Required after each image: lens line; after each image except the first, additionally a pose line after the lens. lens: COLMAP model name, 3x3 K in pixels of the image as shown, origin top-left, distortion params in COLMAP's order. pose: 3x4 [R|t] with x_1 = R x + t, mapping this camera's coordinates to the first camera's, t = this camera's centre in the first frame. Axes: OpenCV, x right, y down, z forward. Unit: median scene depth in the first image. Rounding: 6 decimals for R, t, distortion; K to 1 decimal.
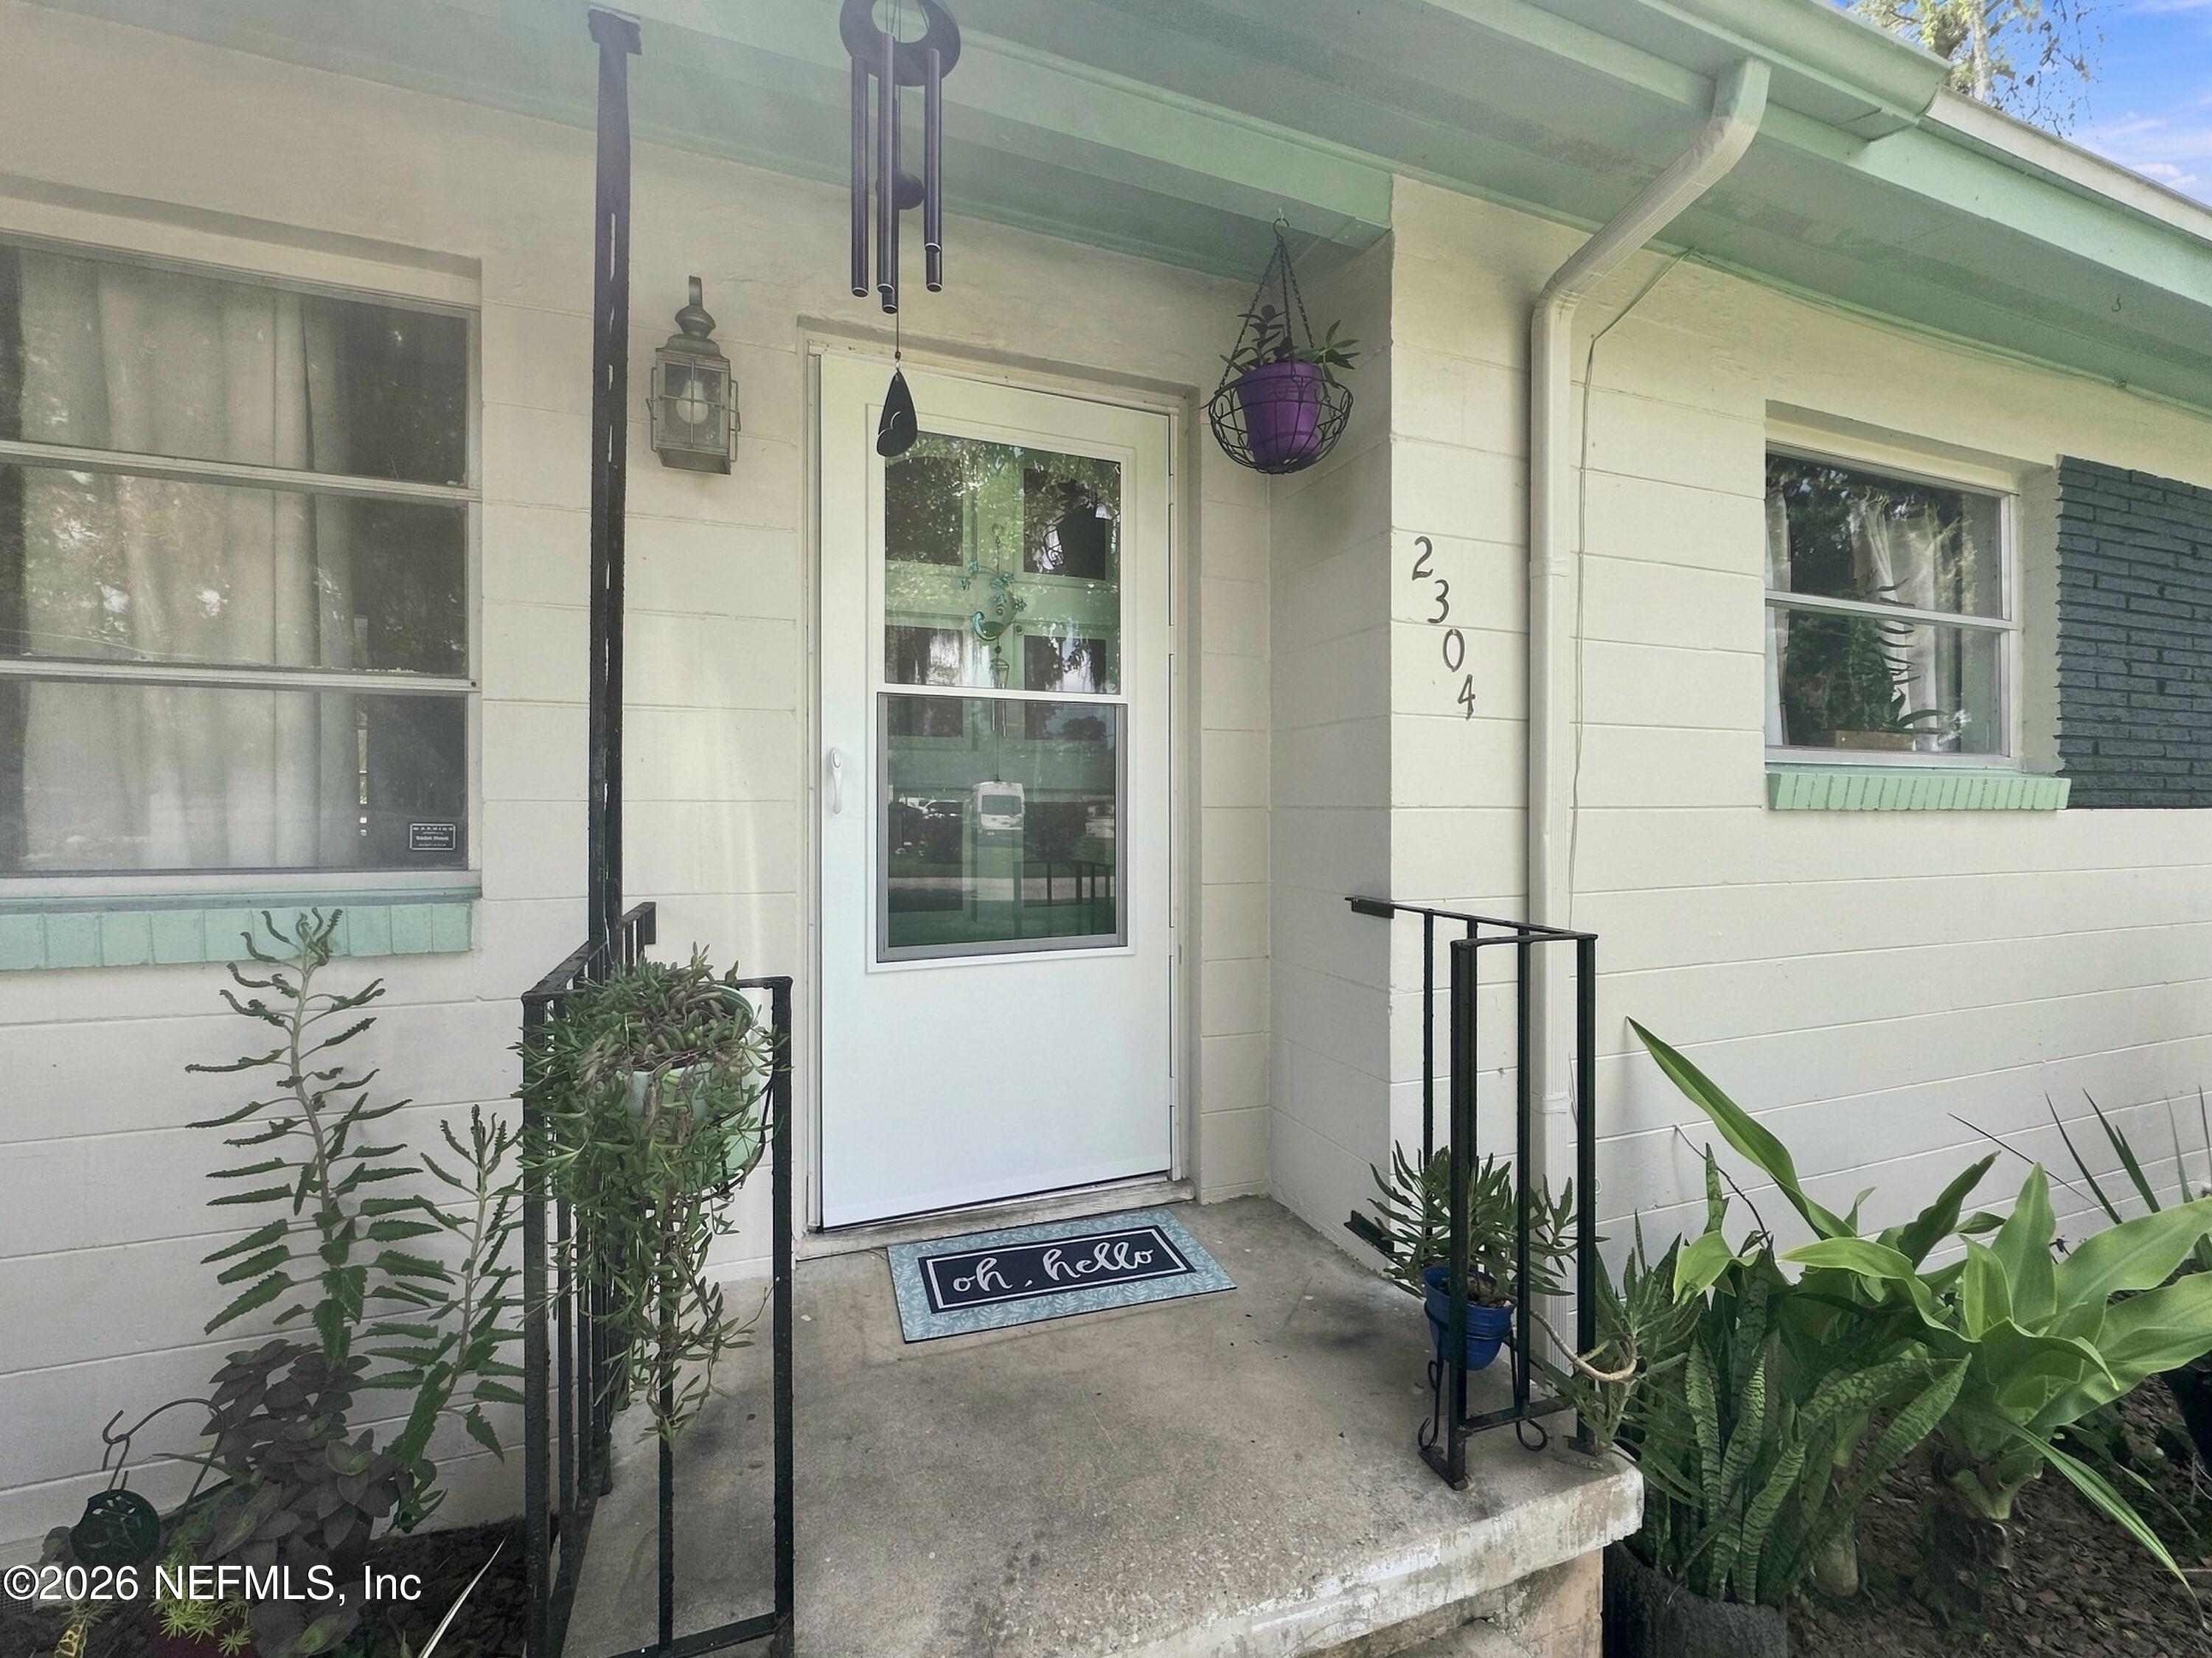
lens RADIAL K [[892.1, 0, 1100.2], [0, 892.1, 823.5], [0, 0, 1]] dist [-0.001407, 0.000070]
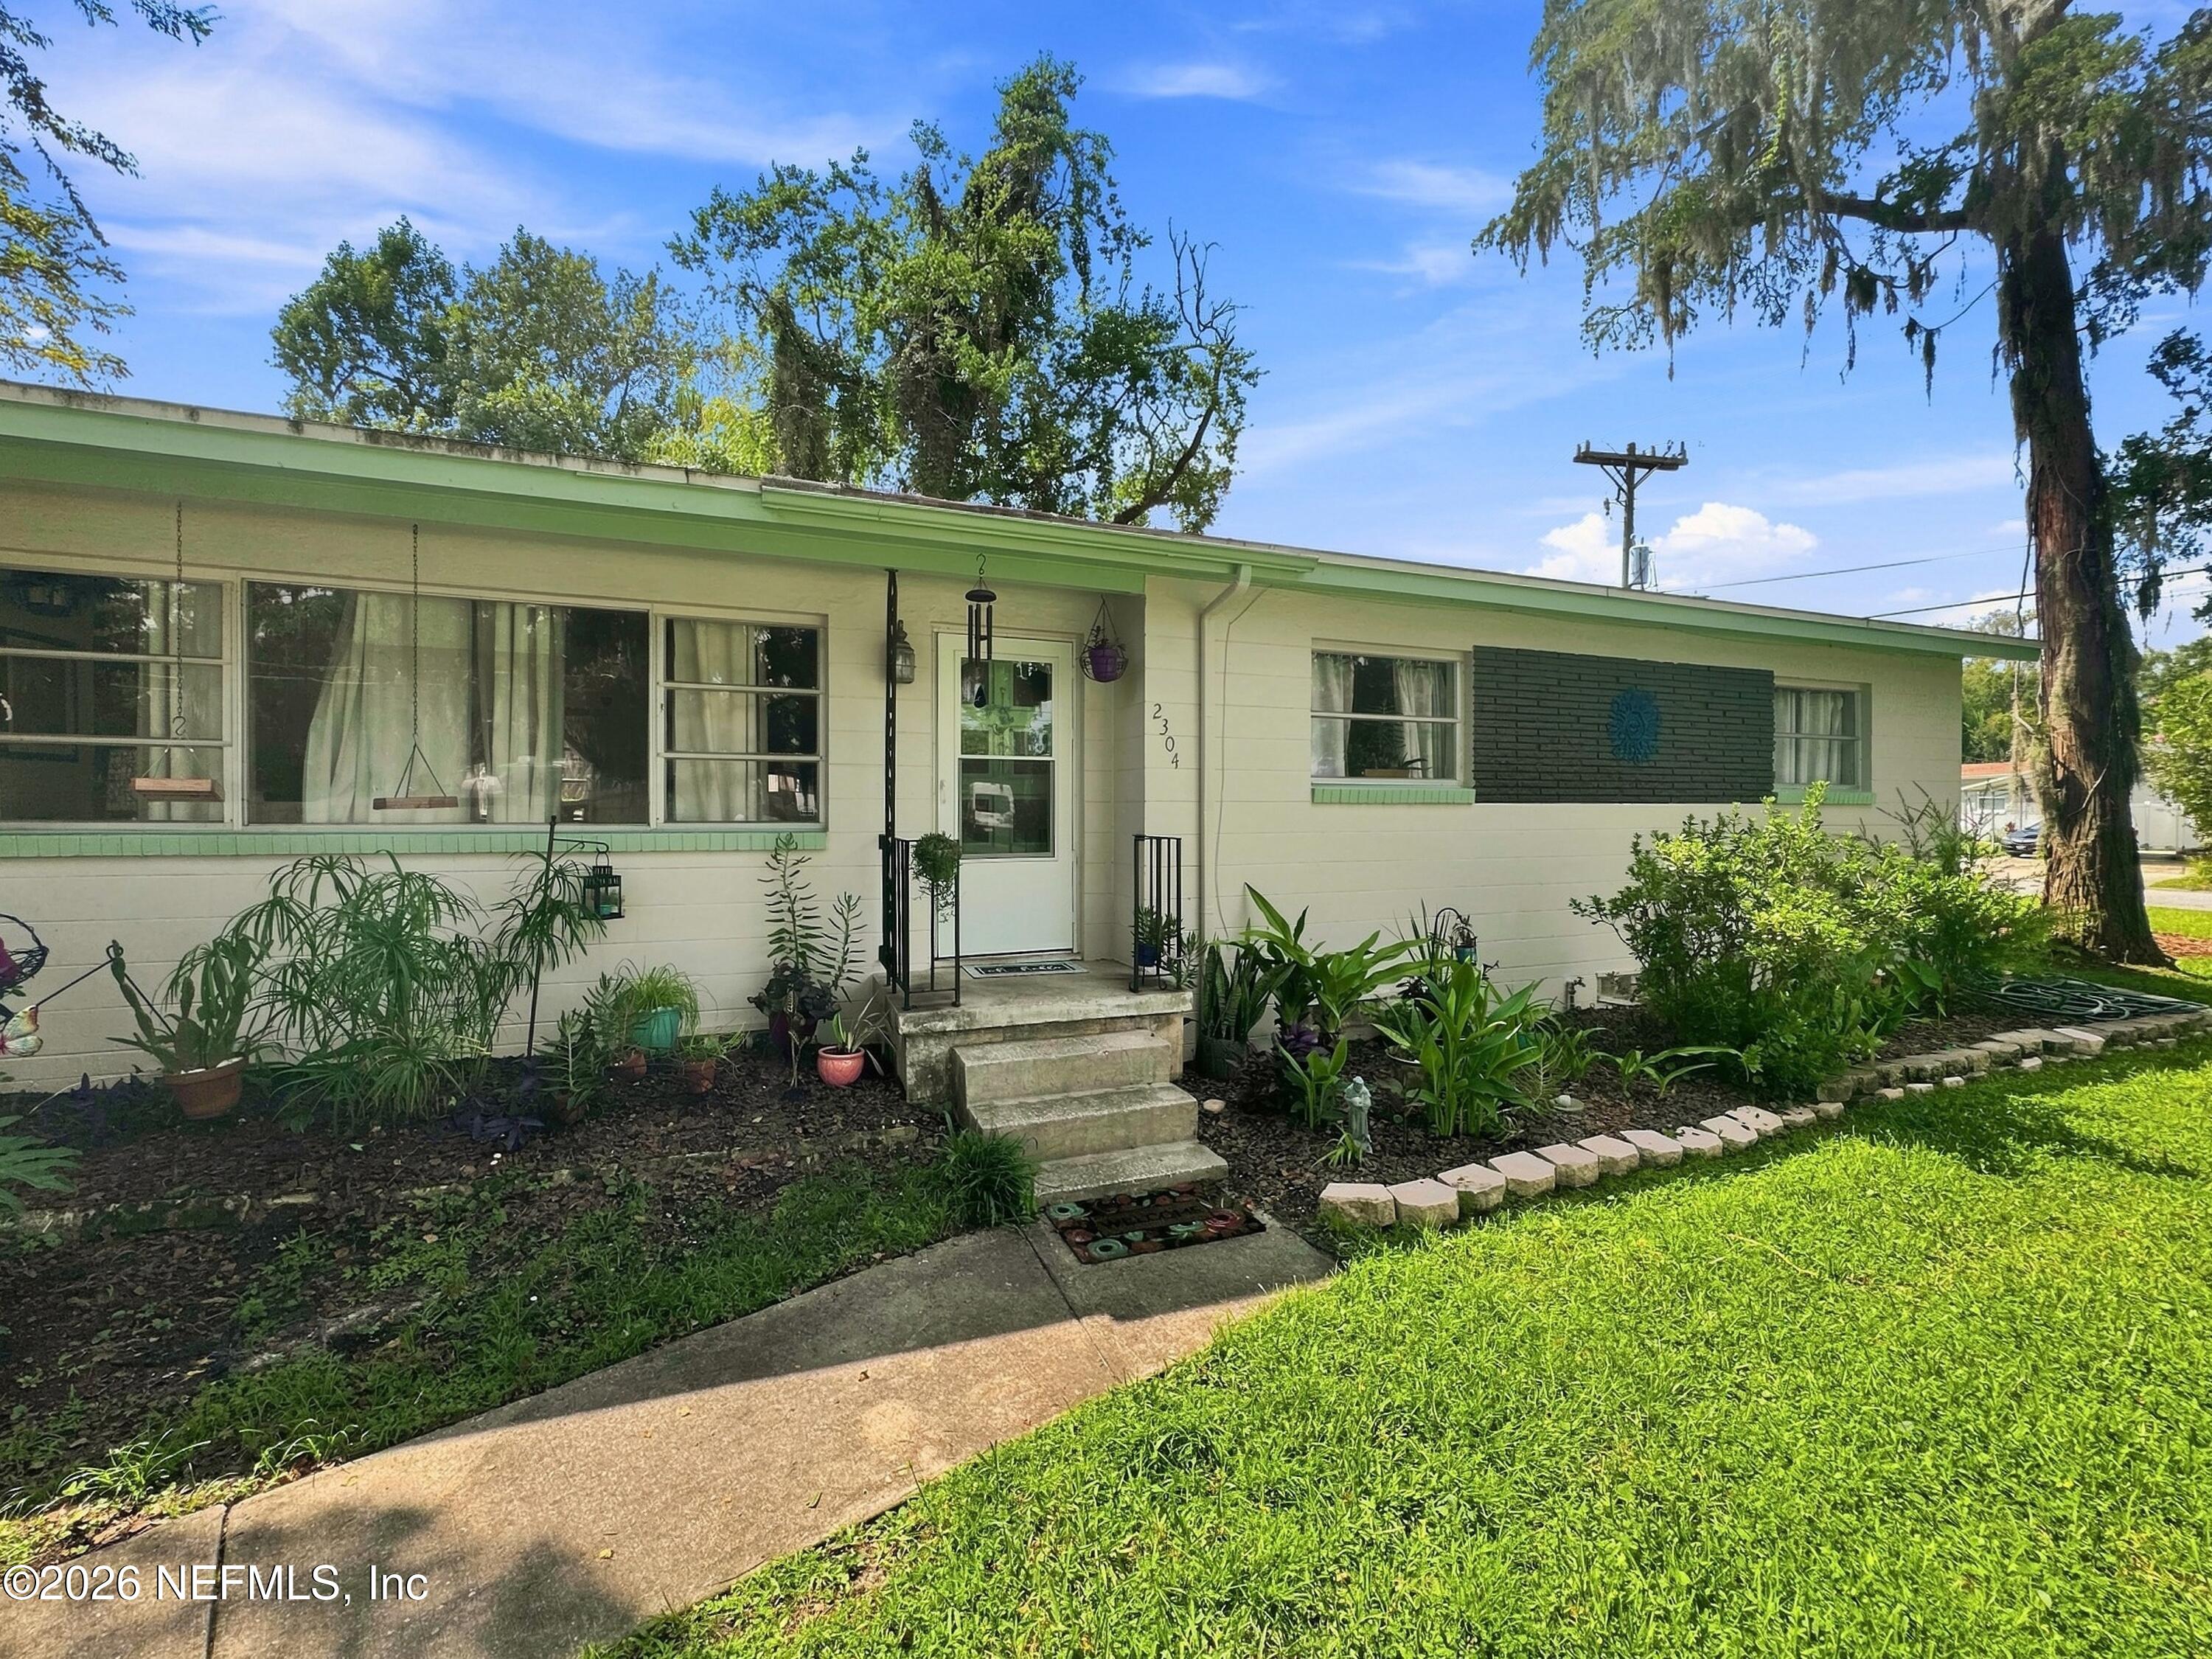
lens RADIAL K [[892.2, 0, 1114.9], [0, 892.2, 829.4], [0, 0, 1]] dist [-0.001407, 0.000070]
pose [[0.999554, -0.000532, 0.029866, 0.137693], [0.000353, 0.999982, 0.006016, 0.049079], [-0.029869, -0.006003, 0.999536, -1.674382]]
